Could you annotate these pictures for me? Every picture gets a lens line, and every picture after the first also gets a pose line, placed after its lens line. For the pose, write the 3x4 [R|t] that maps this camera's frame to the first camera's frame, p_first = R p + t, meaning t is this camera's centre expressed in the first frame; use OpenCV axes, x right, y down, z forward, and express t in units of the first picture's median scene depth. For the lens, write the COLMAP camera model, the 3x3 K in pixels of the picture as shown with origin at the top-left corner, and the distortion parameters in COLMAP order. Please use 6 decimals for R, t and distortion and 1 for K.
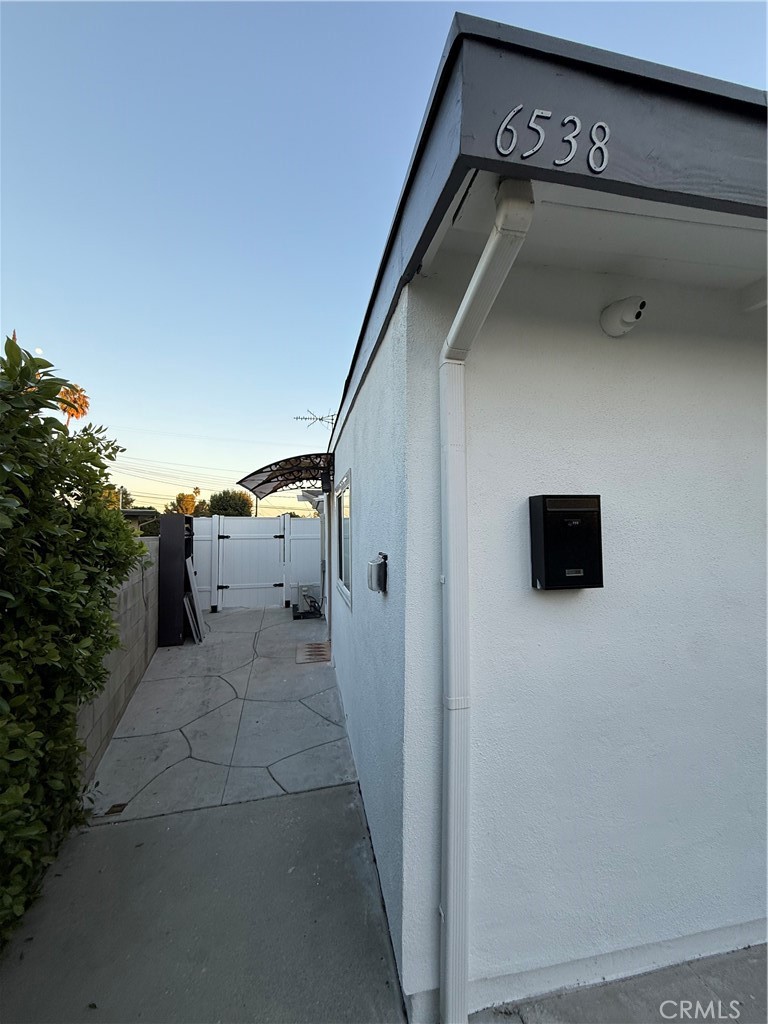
lens RADIAL K [[407.2, 0, 383.5], [0, 407.2, 511.0], [0, 0, 1]] dist [0.000077, -0.000047]
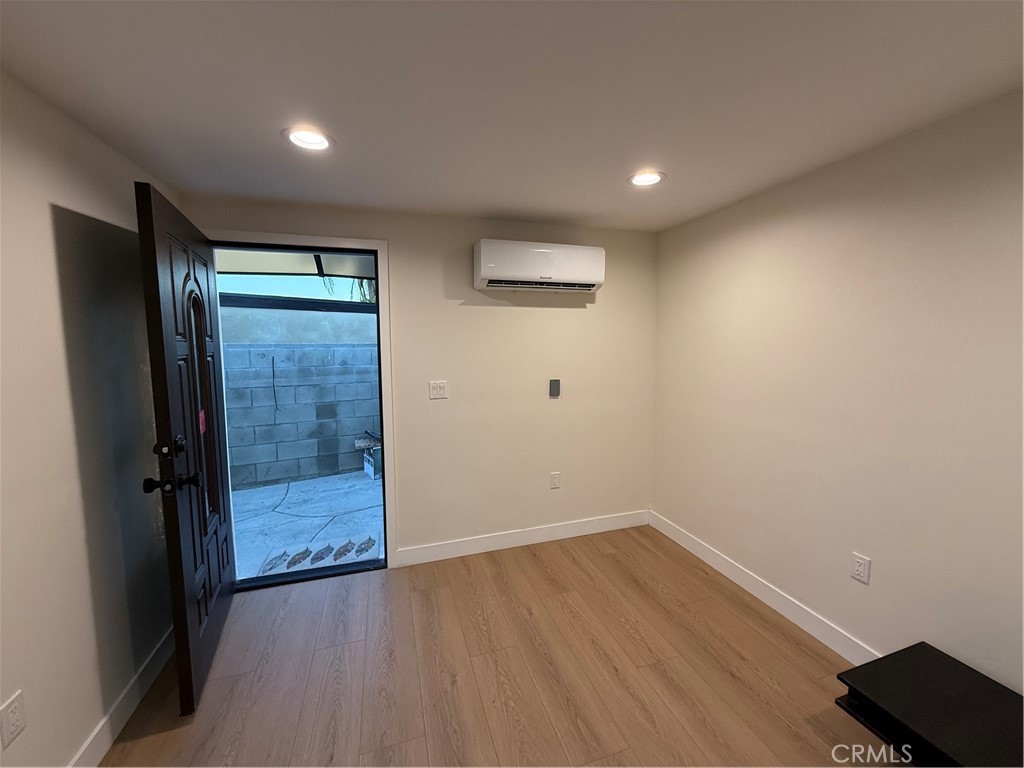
lens RADIAL K [[407.2, 0, 514.3], [0, 407.2, 382.9], [0, 0, 1]] dist [0.000077, -0.000047]
pose [[0.117565, 0.110264, -0.986925, 0.327843], [0.051410, 0.991808, 0.116934, 0.052335], [0.991734, -0.064485, 0.110933, 1.029925]]
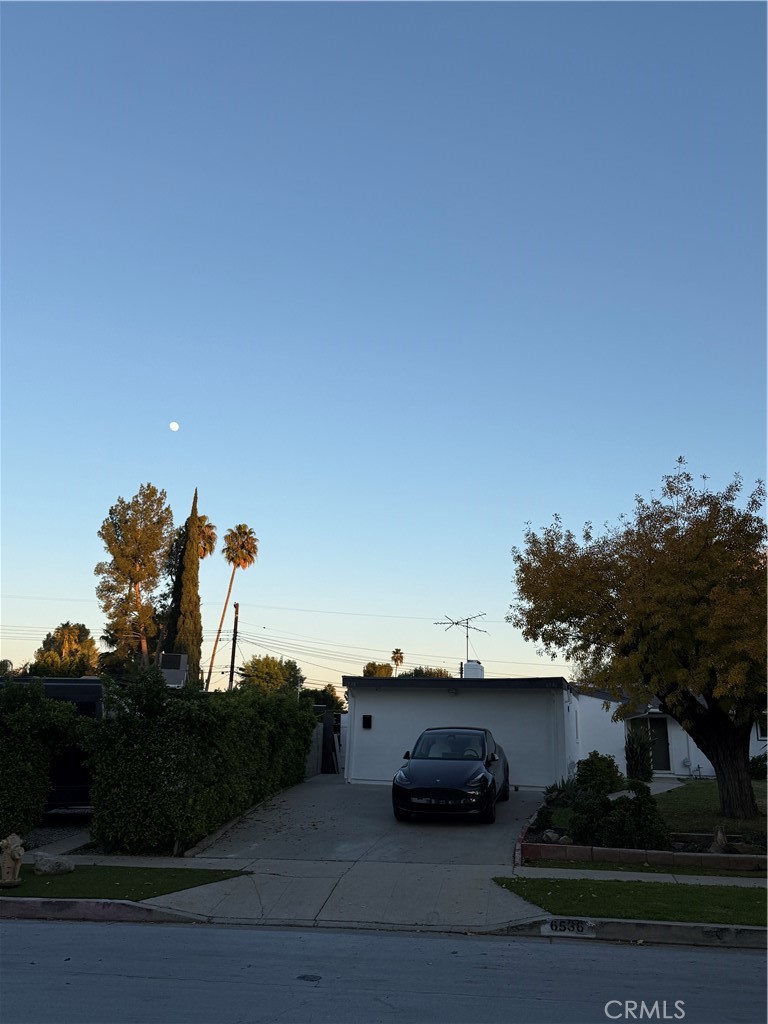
lens RADIAL K [[806.9, 0, 384.0], [0, 806.9, 512.0], [0, 0, 1]] dist [0.053651, 0.000201]
pose [[0.899668, -0.090727, -0.427043, 1.682964], [-0.003562, 0.976610, -0.214989, -0.110582], [0.436560, 0.194940, 0.878302, -2.871239]]
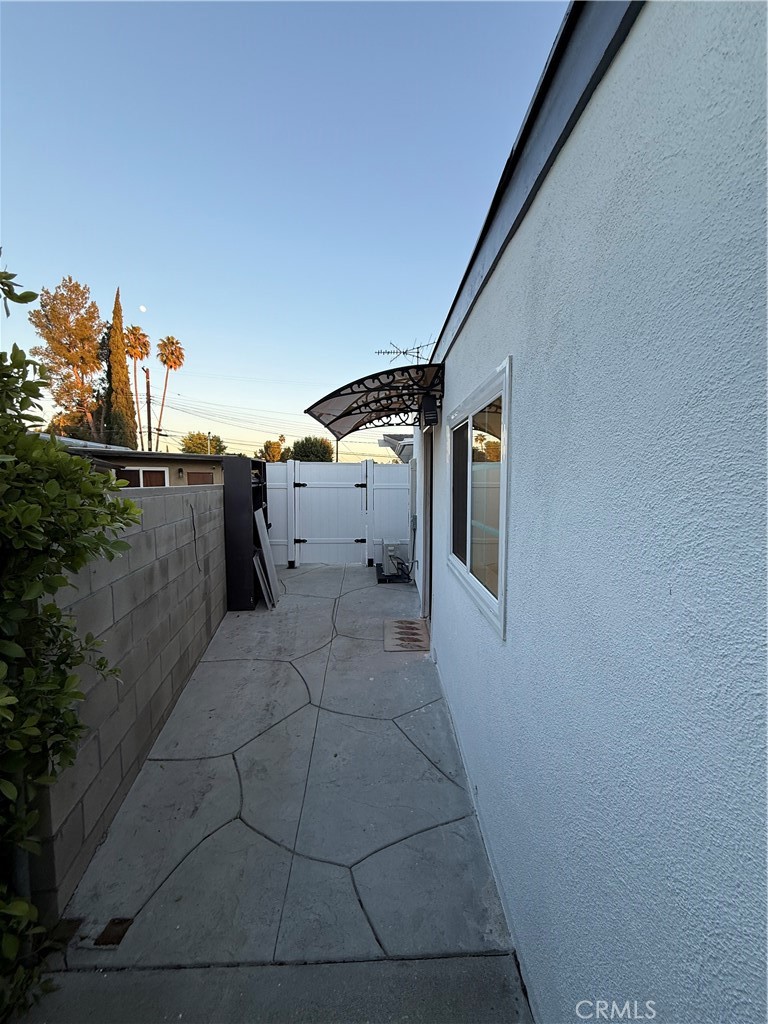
lens RADIAL K [[407.2, 0, 383.5], [0, 407.2, 511.0], [0, 0, 1]] dist [0.000077, -0.000047]
pose [[0.981881, 0.028119, -0.187399, -0.061622], [-0.003909, 0.991724, 0.128328, 0.007748], [0.189456, -0.125270, 0.973865, 0.216641]]
